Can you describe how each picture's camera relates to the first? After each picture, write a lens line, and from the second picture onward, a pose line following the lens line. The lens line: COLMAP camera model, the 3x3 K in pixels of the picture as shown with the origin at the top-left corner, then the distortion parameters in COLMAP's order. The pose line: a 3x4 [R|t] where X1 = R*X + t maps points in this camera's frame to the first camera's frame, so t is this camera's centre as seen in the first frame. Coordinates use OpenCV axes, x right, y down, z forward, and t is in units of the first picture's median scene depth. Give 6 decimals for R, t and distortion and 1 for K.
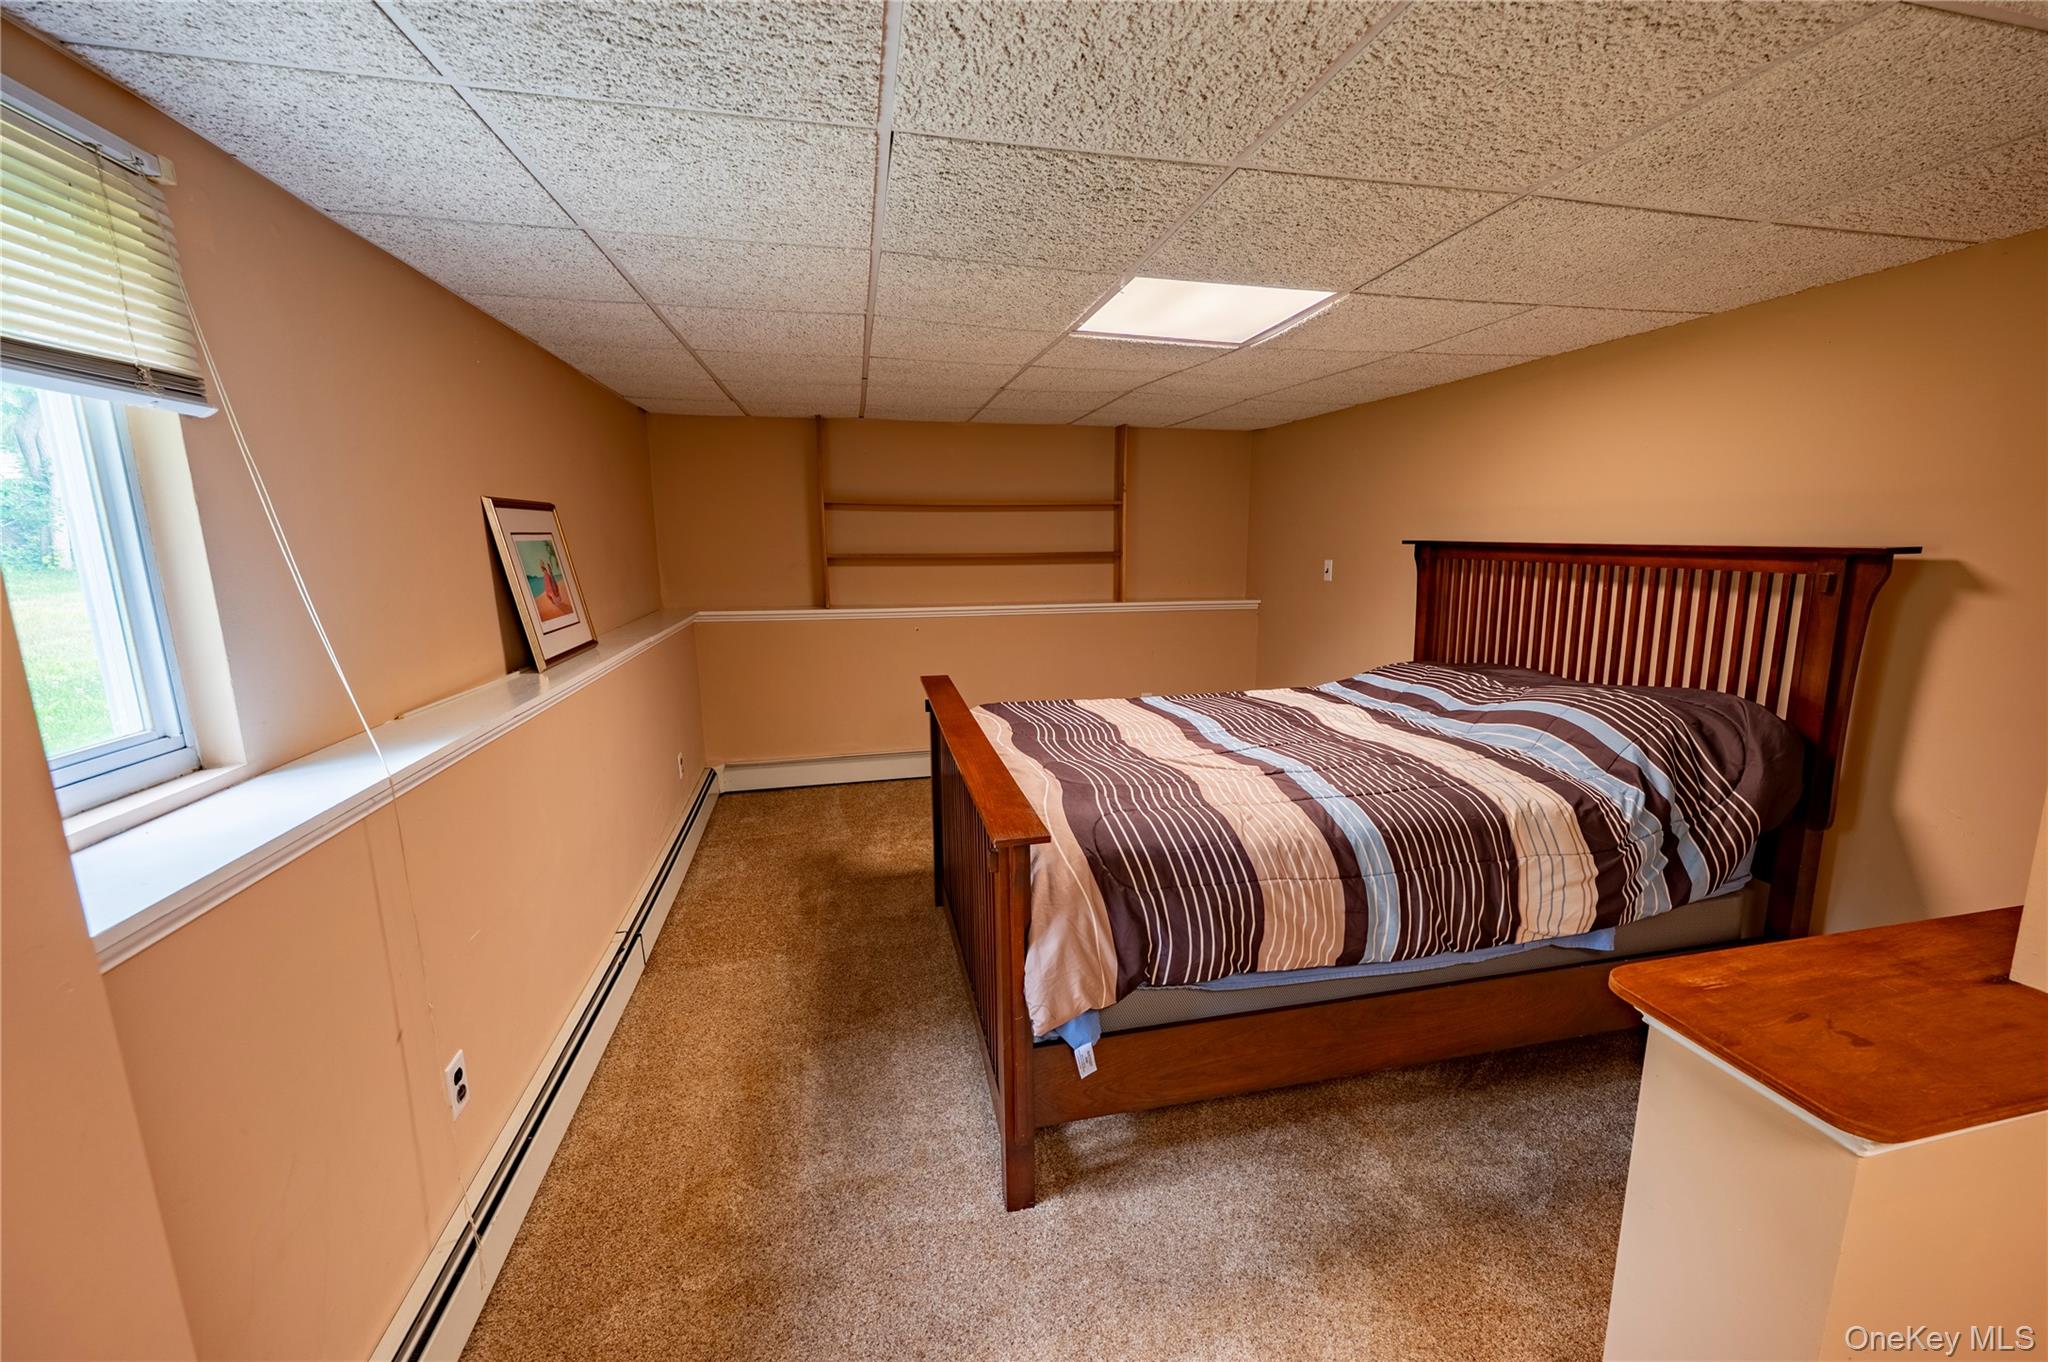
lens RADIAL K [[810.3, 0, 1027.7], [0, 810.3, 682.7], [0, 0, 1]] dist [-0.000899, 0.000109]
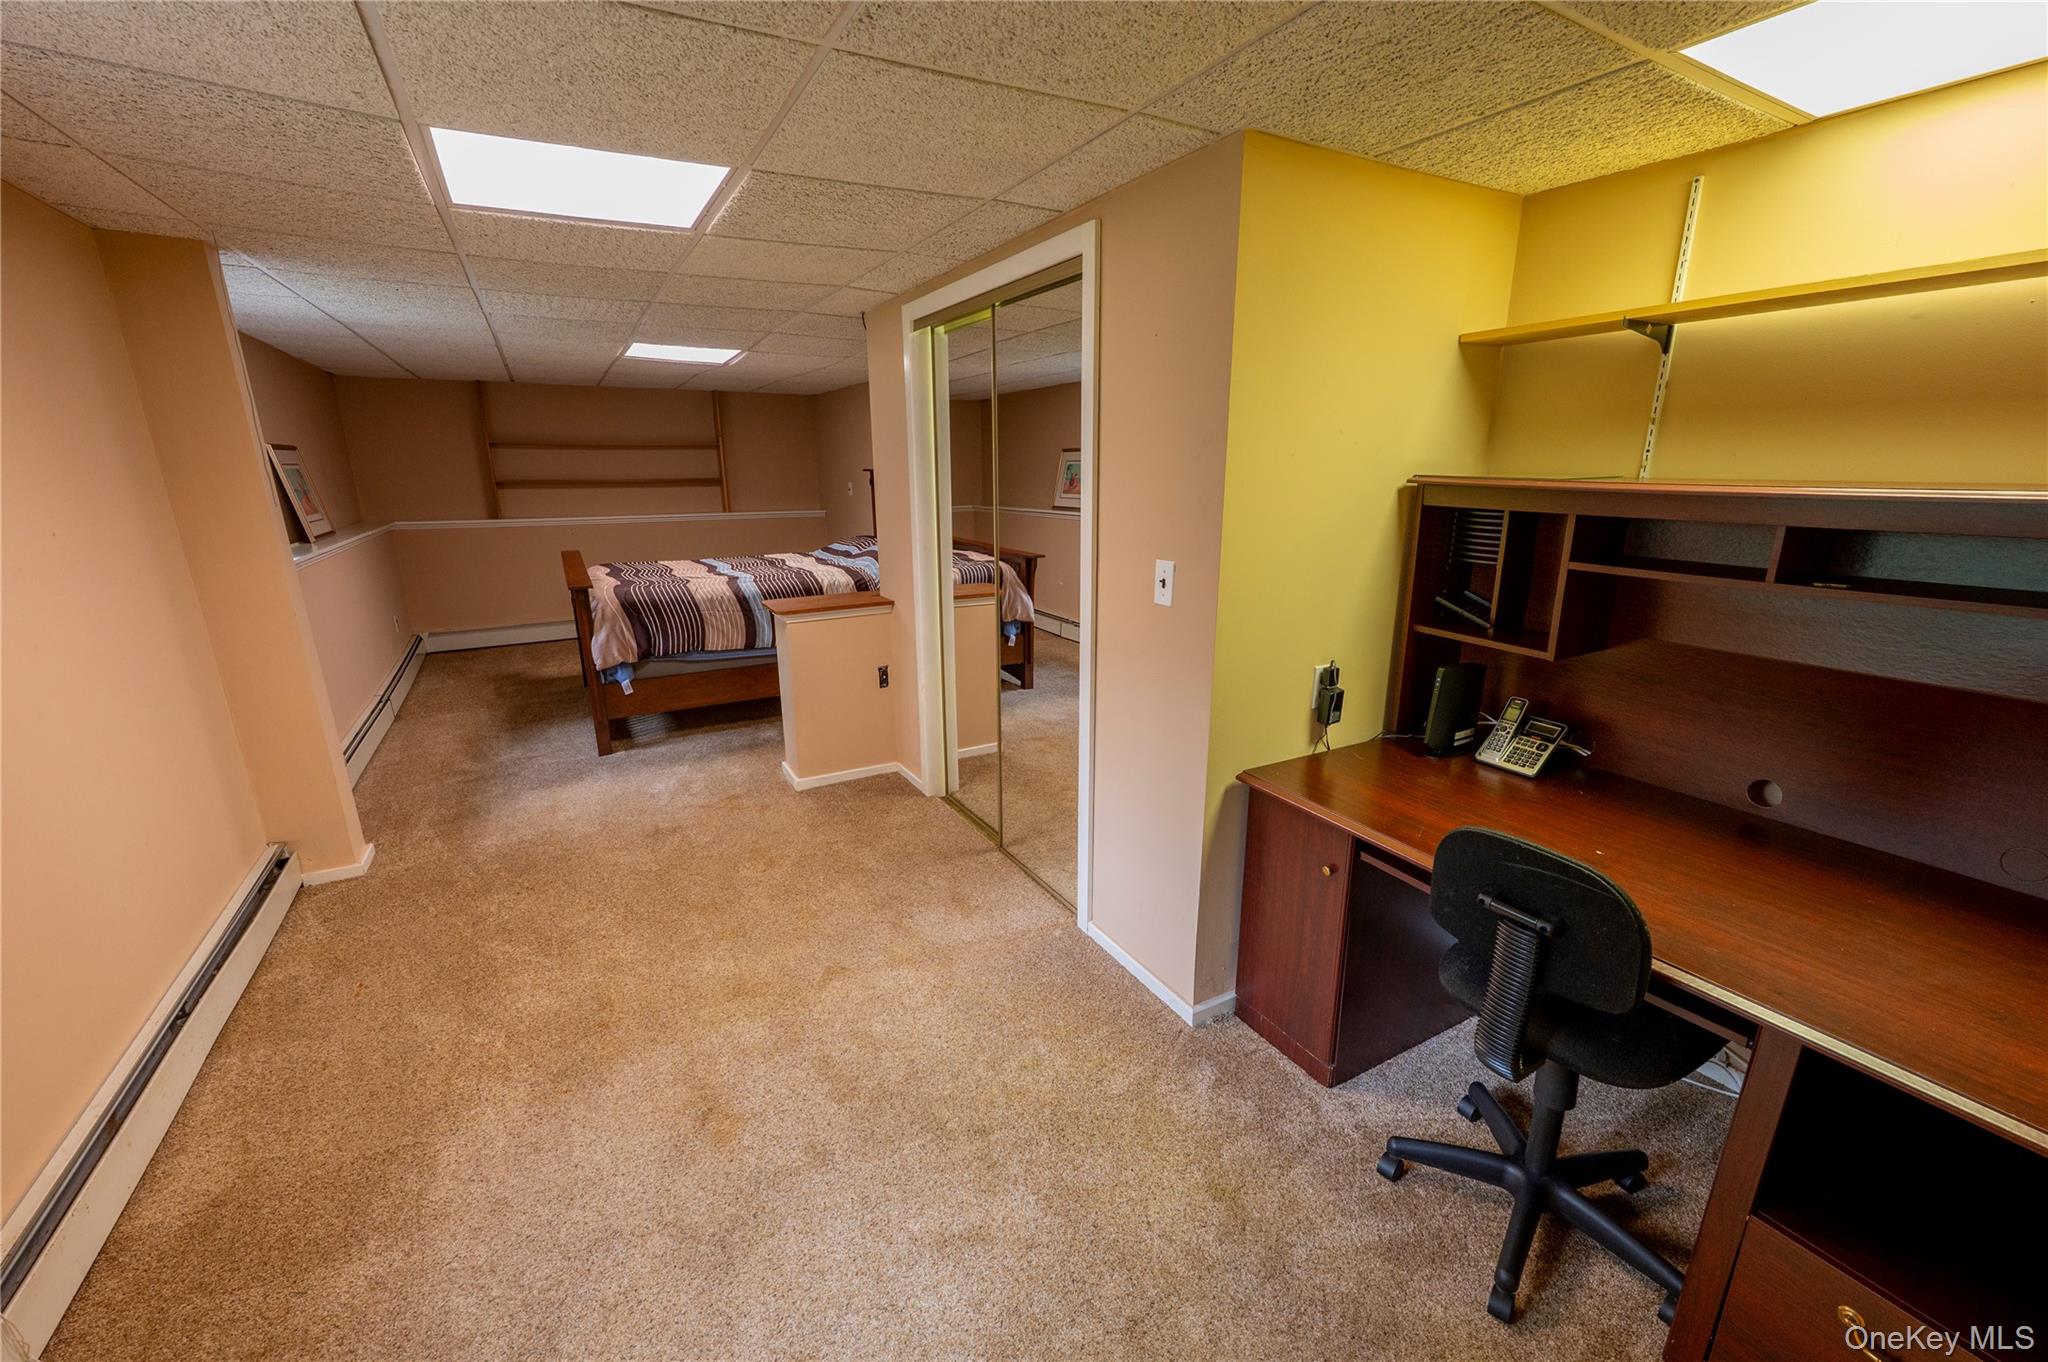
lens RADIAL K [[826.3, 0, 1020.5], [0, 826.3, 684.0], [0, 0, 1]] dist [-0.001042, -0.000008]
pose [[0.956712, -0.073845, 0.281514, 0.353631], [0.052246, 0.995138, 0.083485, 0.220960], [-0.286310, -0.065163, 0.955919, -1.190420]]
